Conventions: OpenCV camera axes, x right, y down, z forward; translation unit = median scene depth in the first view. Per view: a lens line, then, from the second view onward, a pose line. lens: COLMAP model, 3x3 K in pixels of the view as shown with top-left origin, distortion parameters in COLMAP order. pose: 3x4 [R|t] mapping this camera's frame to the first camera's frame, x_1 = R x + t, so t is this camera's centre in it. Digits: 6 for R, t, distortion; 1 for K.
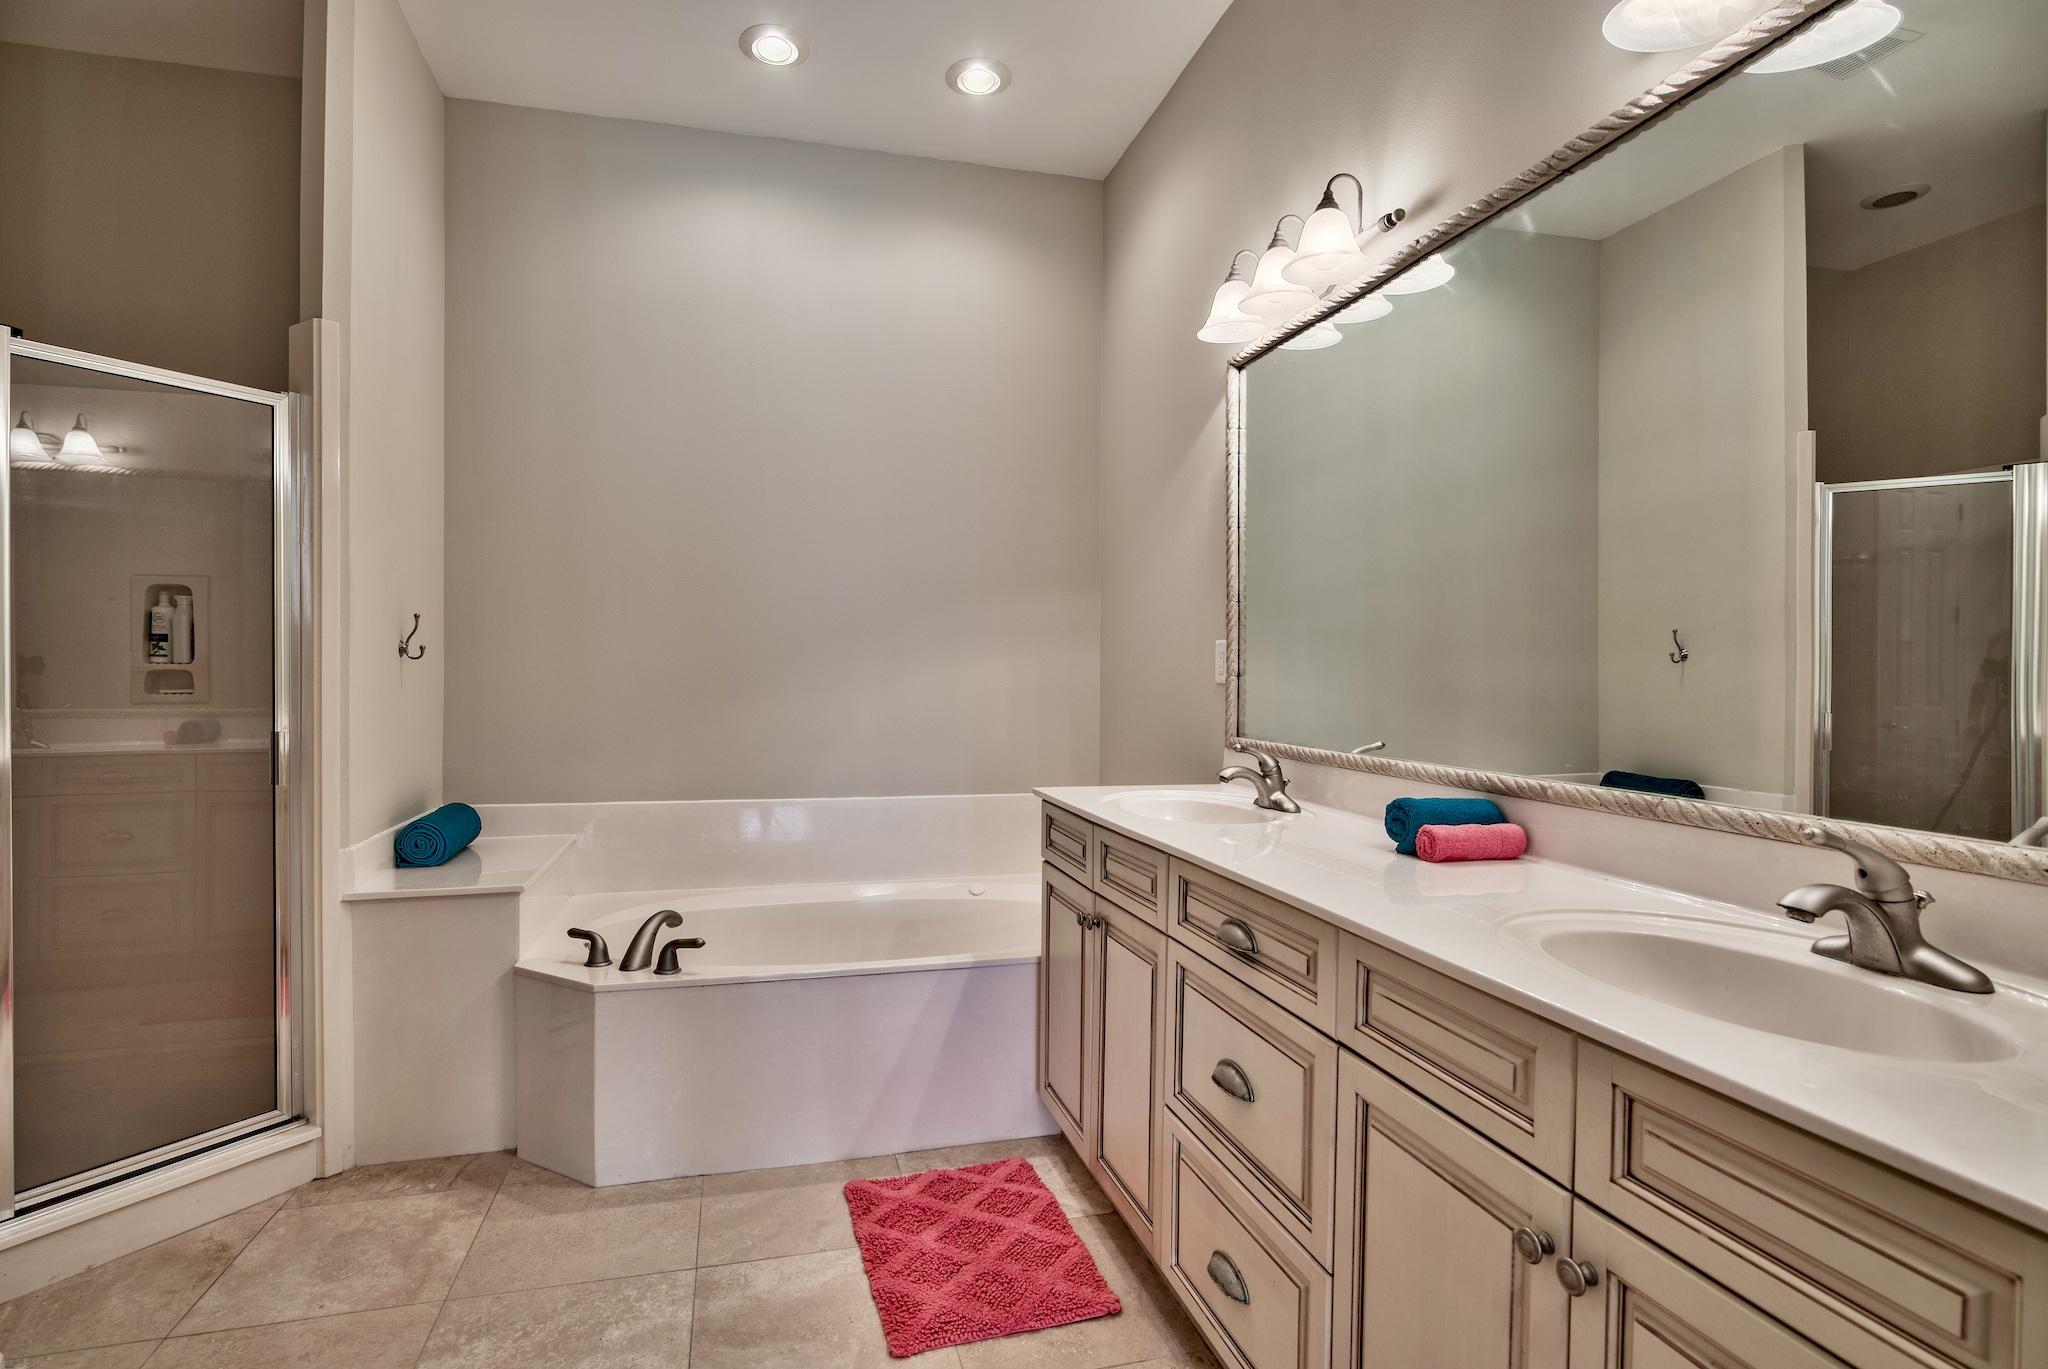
lens RADIAL K [[1035.2, 0, 1017.1], [0, 1035.2, 688.3], [0, 0, 1]] dist [-0.001659, -0.000836]
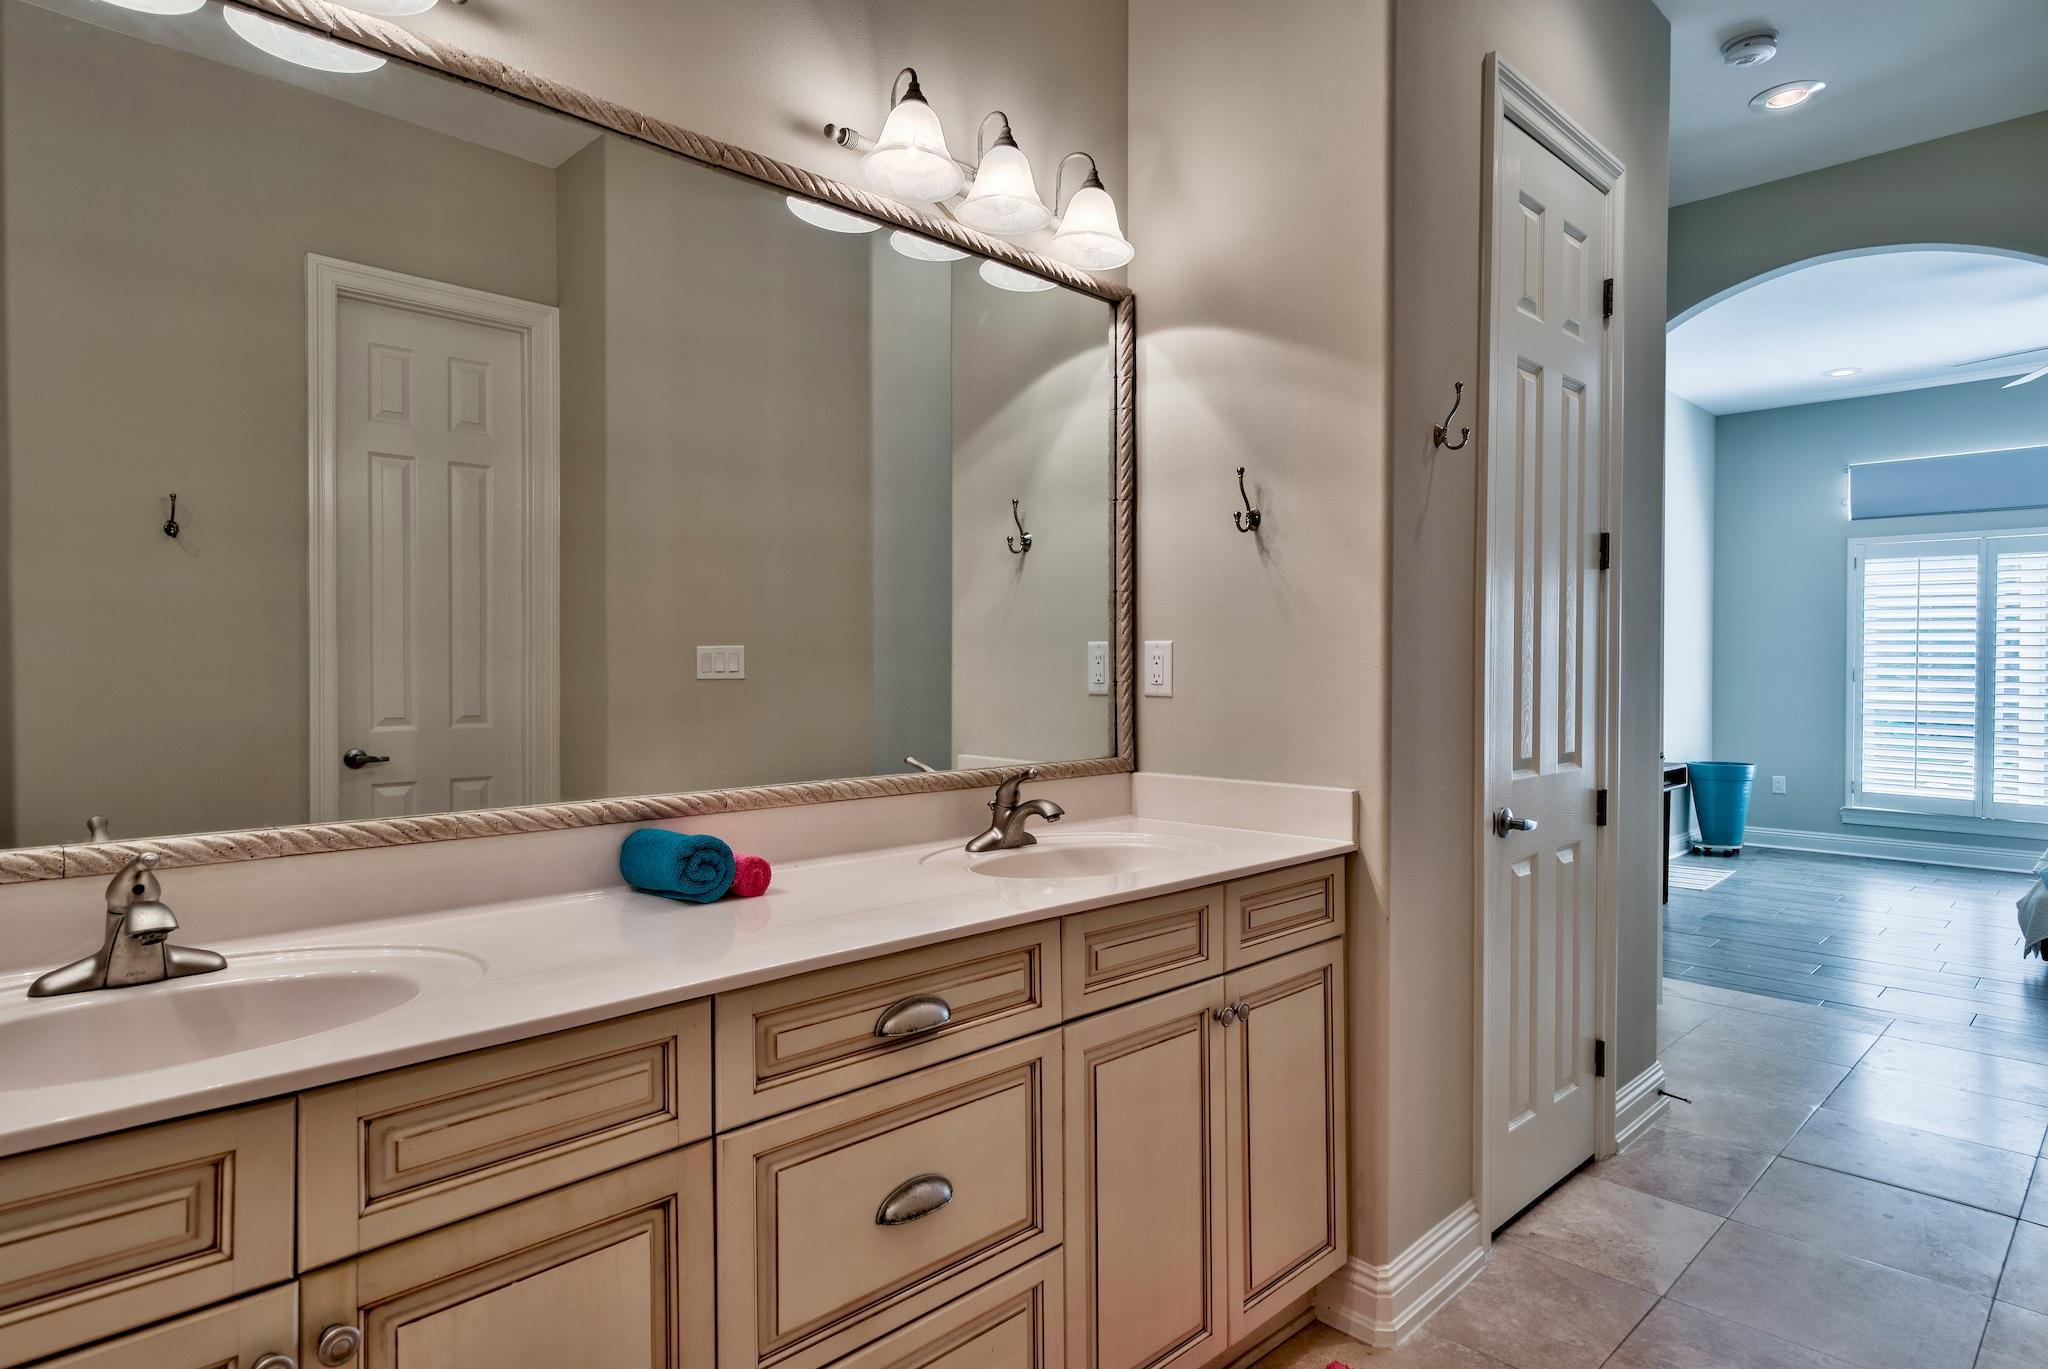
lens RADIAL K [[1132.1, 0, 1024.0], [0, 1132.1, 684.5], [0, 0, 1]] dist [0.000549, 0.000642]
pose [[-0.495659, -0.018224, 0.868326, -0.700081], [0.014100, 0.999479, 0.029026, -0.046613], [-0.868402, 0.026631, -0.495144, 1.639024]]
